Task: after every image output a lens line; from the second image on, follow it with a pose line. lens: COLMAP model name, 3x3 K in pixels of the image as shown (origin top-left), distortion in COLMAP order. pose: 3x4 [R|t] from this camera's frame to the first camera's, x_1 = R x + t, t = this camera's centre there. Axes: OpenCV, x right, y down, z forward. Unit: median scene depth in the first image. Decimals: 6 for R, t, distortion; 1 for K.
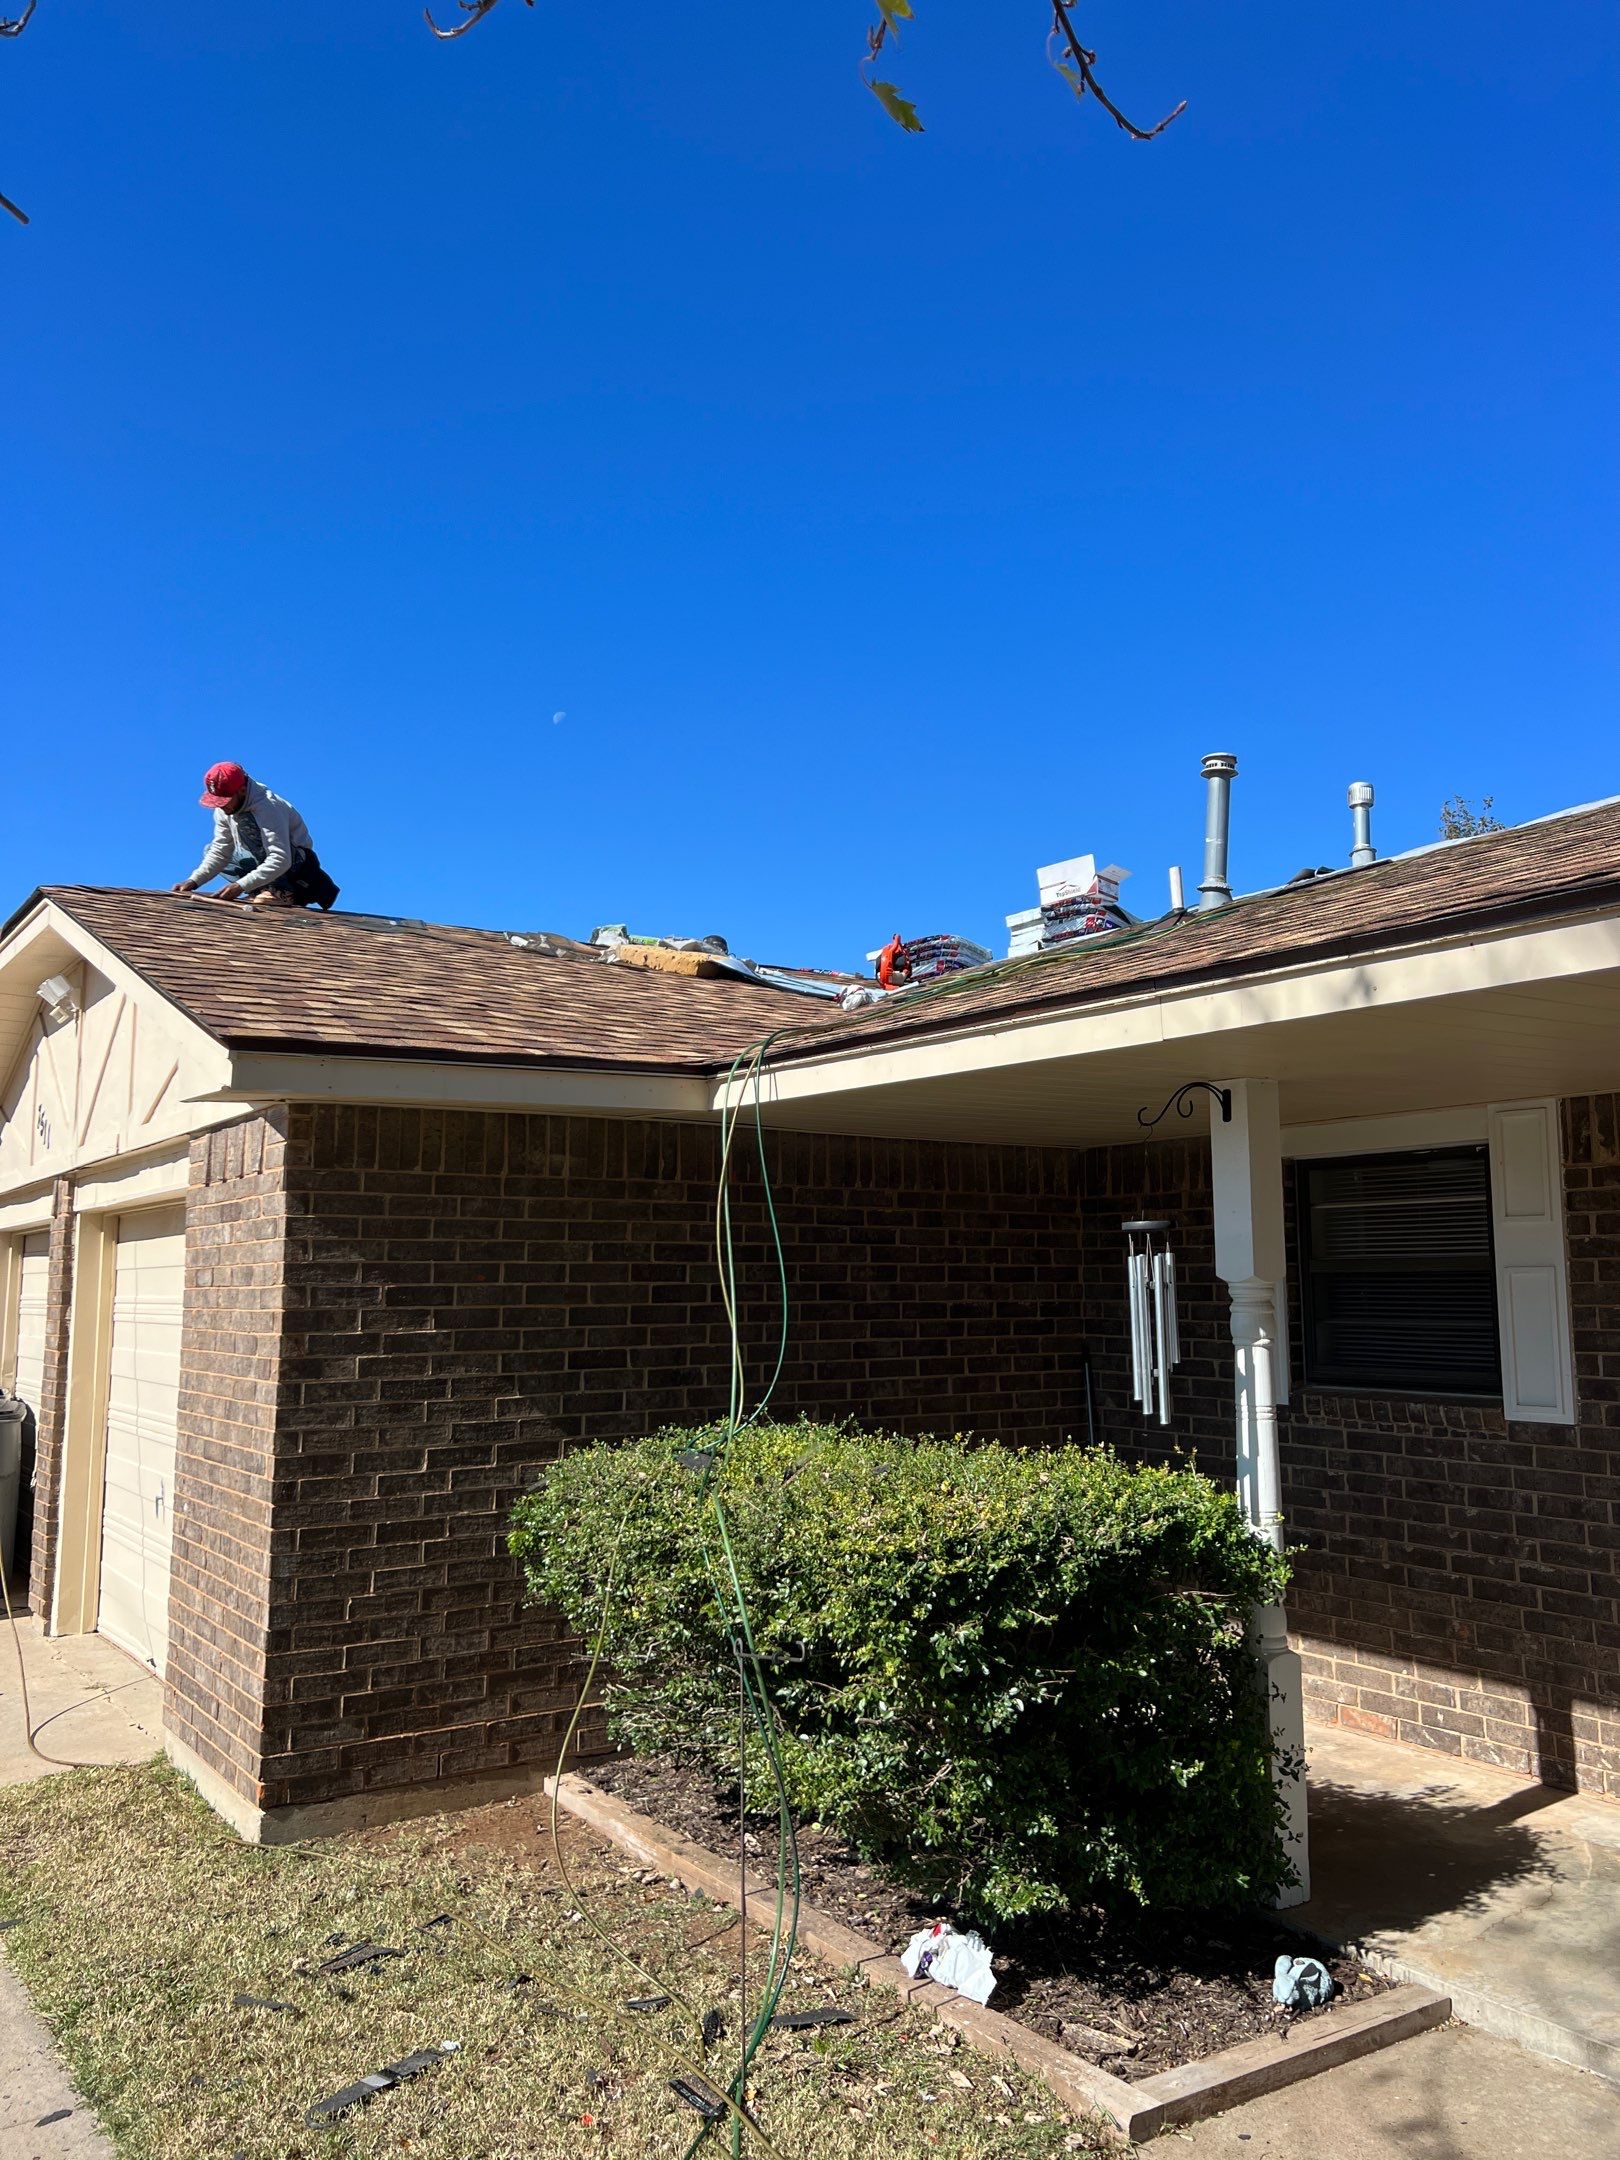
lens RADIAL K [[1599.4, 0, 813.7], [0, 1599.4, 1060.7], [0, 0, 1]] dist [0.020849, -0.027387]
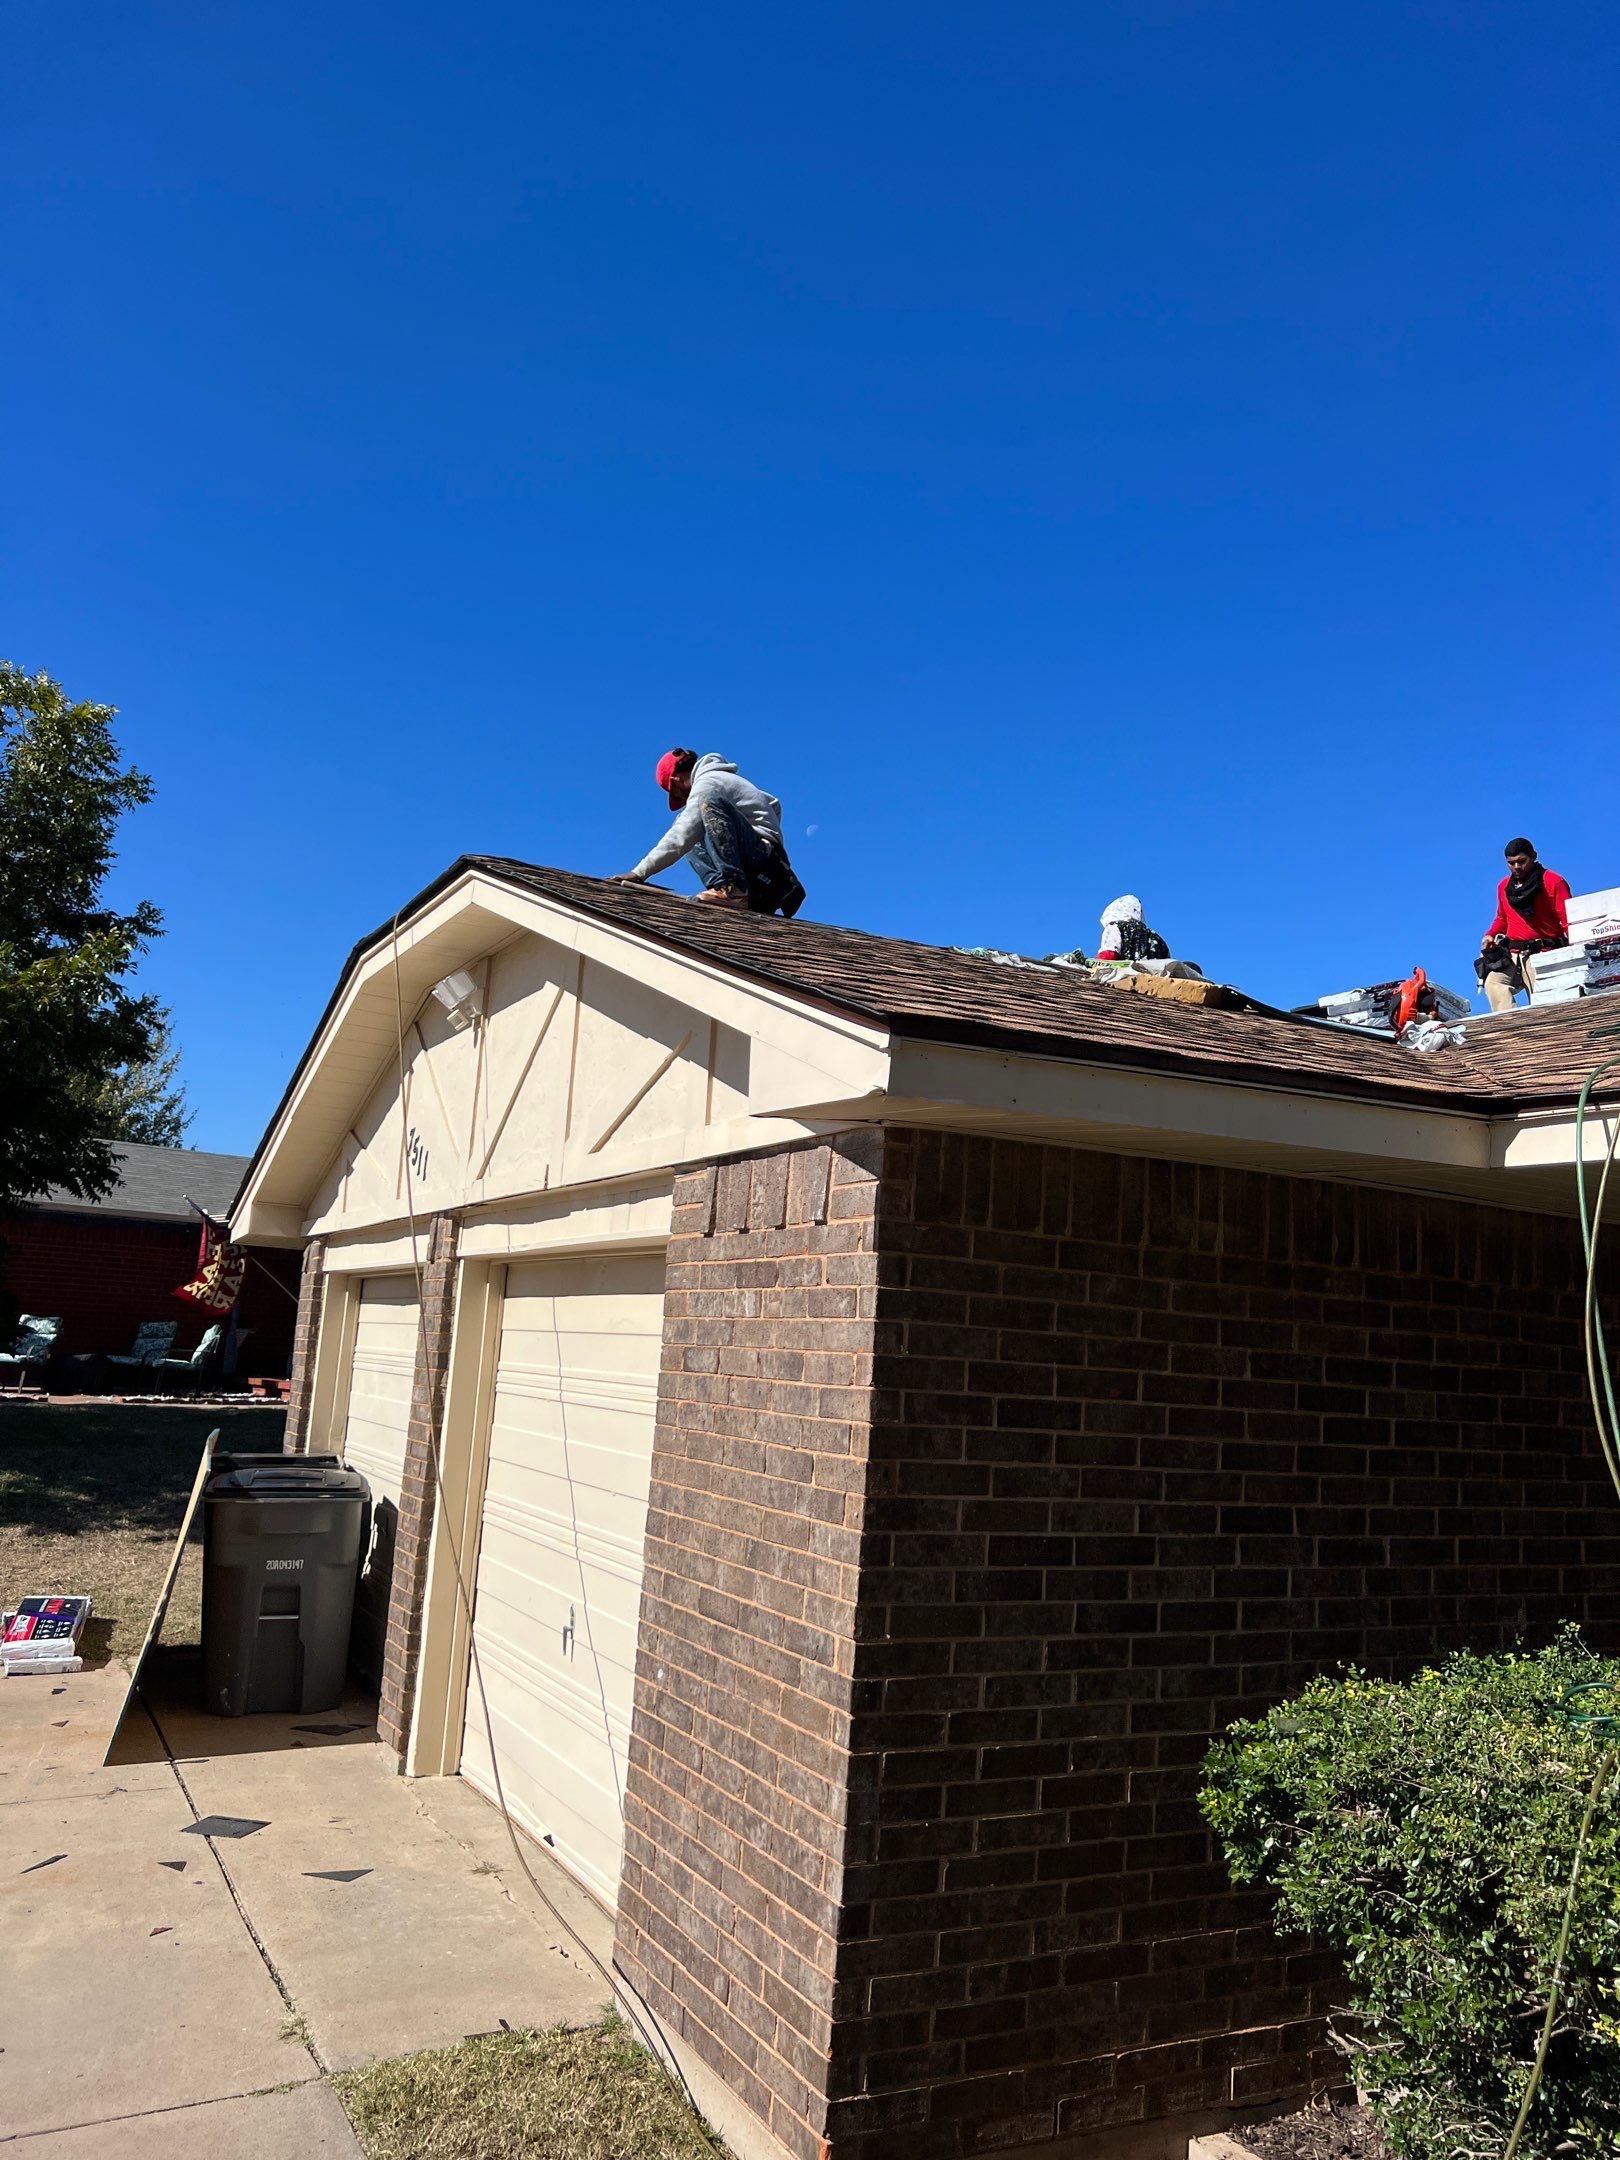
lens RADIAL K [[1624.3, 0, 808.0], [0, 1624.3, 1075.3], [0, 0, 1]] dist [0.038206, -0.047934]
pose [[0.989100, 0.042564, -0.140956, -0.238320], [-0.047363, 0.998401, -0.030866, 0.025321], [0.139417, 0.037206, 0.989535, 0.267857]]
